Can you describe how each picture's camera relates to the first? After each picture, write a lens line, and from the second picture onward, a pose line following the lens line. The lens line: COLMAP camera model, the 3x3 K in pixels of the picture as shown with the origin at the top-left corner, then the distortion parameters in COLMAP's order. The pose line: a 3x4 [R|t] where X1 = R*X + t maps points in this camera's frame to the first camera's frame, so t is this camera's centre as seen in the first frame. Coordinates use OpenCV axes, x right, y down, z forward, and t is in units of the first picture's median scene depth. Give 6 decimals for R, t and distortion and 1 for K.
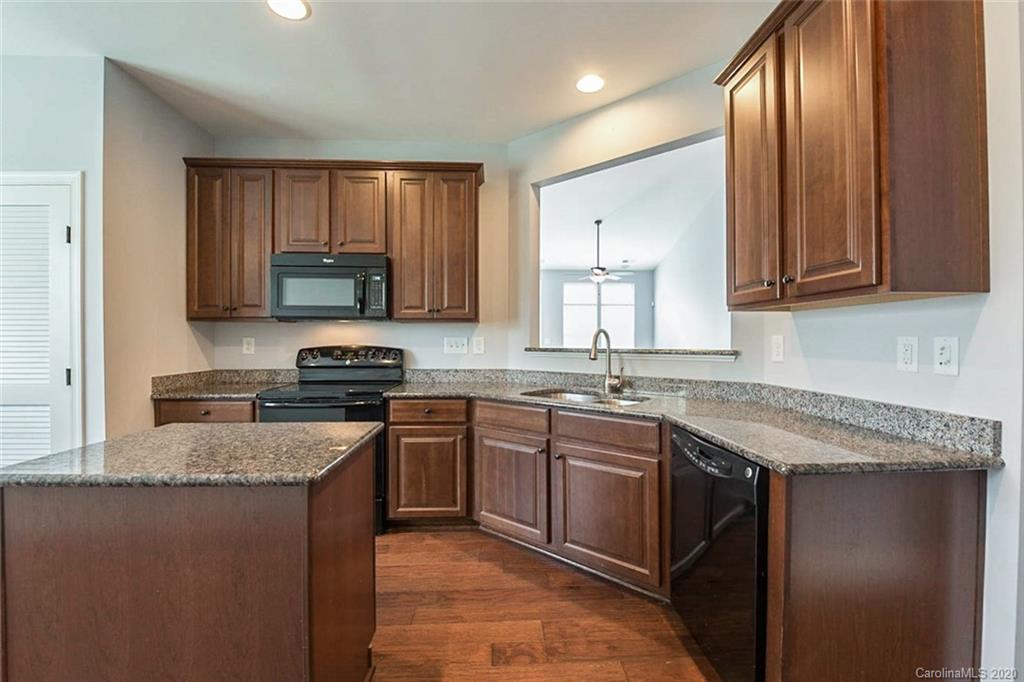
lens RADIAL K [[437.0, 0, 512.6], [0, 437.0, 339.3], [0, 0, 1]] dist [-0.015225, -0.000012]
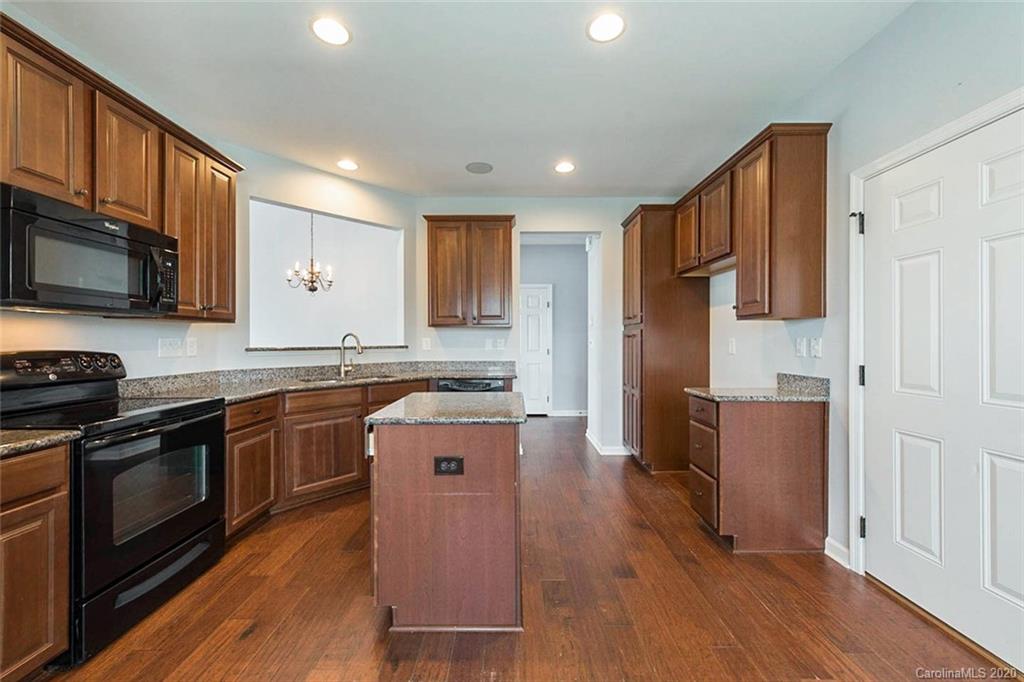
lens RADIAL K [[420.8, 0, 512.0], [0, 420.8, 338.9], [0, 0, 1]] dist [0.000943, 0.000027]
pose [[0.051940, 0.000863, 0.998650, -1.129566], [0.002053, 0.999997, -0.000971, -0.000944], [-0.998648, 0.002100, 0.051938, 0.356876]]
